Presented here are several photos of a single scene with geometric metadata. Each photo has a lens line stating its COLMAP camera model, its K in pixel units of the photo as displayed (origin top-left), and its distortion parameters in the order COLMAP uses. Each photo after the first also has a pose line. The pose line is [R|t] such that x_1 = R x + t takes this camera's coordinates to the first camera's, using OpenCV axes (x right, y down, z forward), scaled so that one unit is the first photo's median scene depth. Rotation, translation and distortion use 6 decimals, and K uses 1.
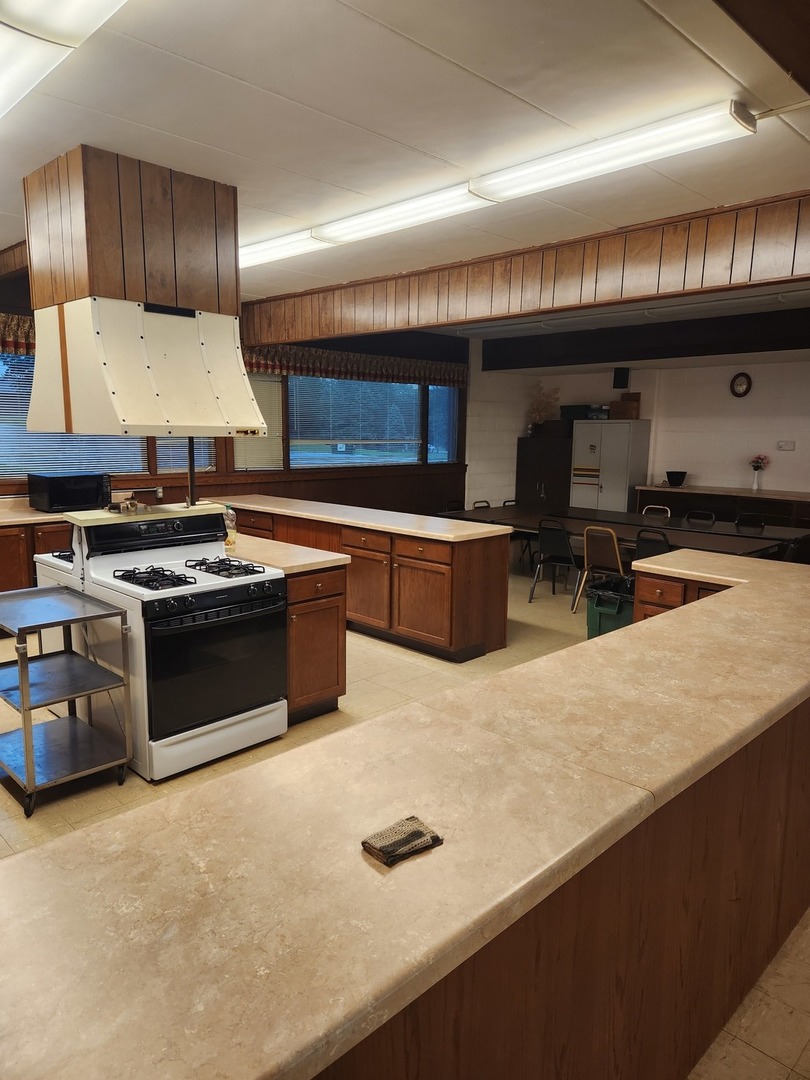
lens RADIAL K [[727.1, 0, 412.9], [0, 727.1, 542.3], [0, 0, 1]] dist [0.050827, -0.001946]
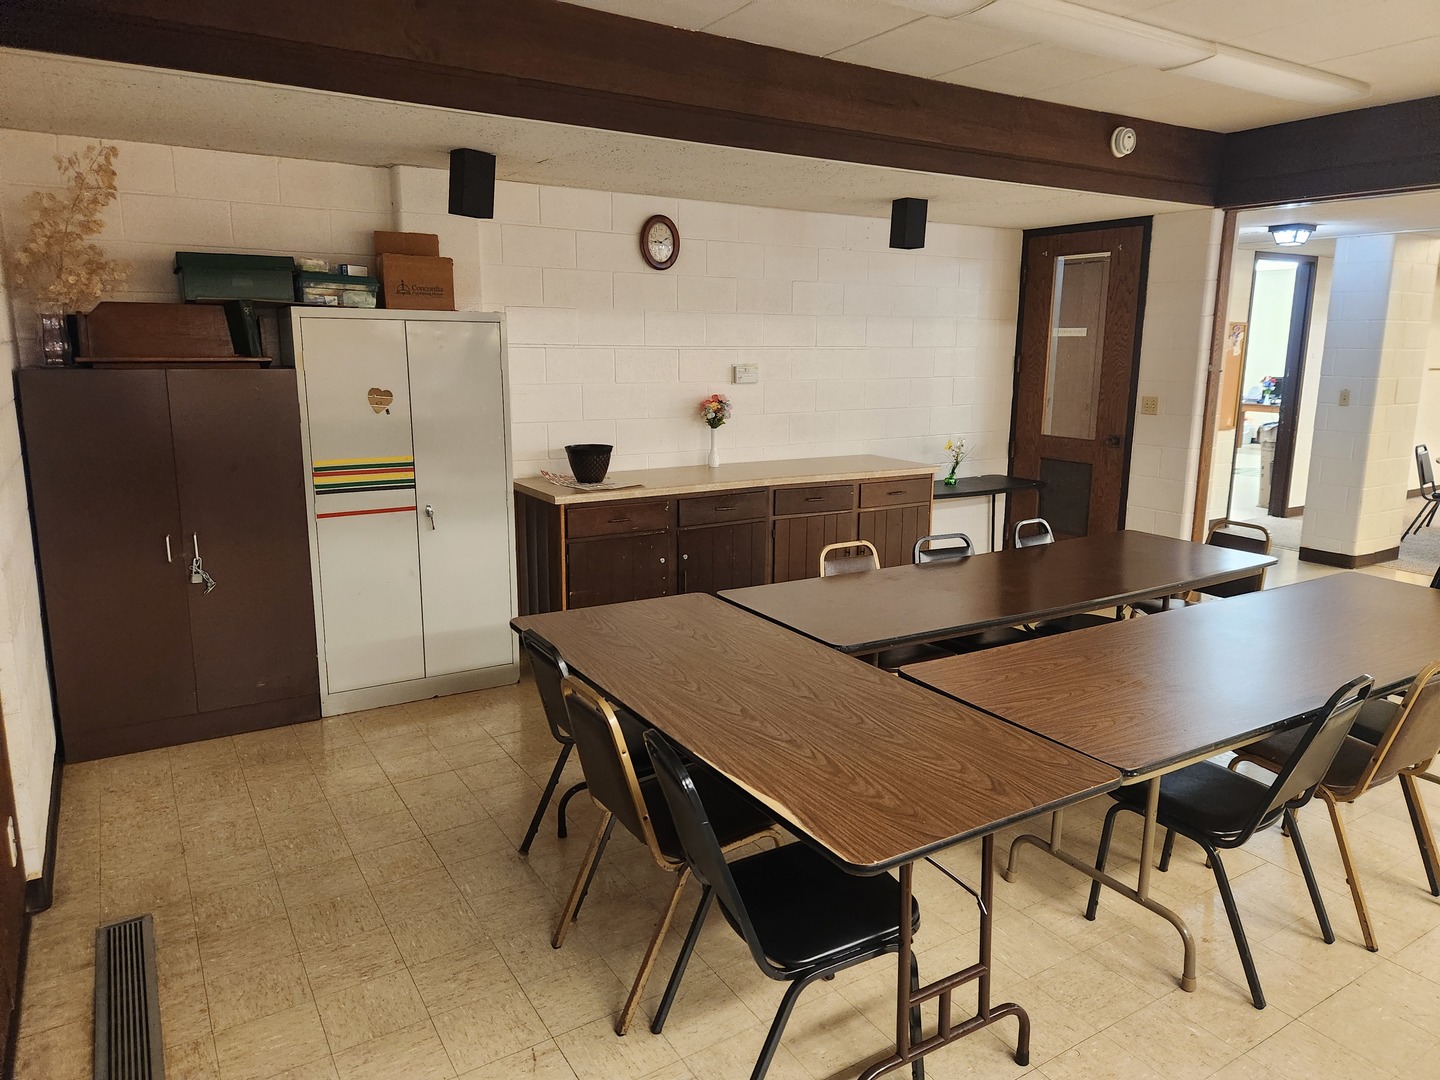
lens RADIAL K [[969.4, 0, 724.4], [0, 969.4, 521.4], [0, 0, 1]] dist [0.050827, -0.001946]
pose [[0.224952, -0.186129, 0.956427, -0.136488], [0.142216, 0.977345, 0.156751, -0.122094], [-0.963935, 0.100758, 0.246327, 0.755243]]
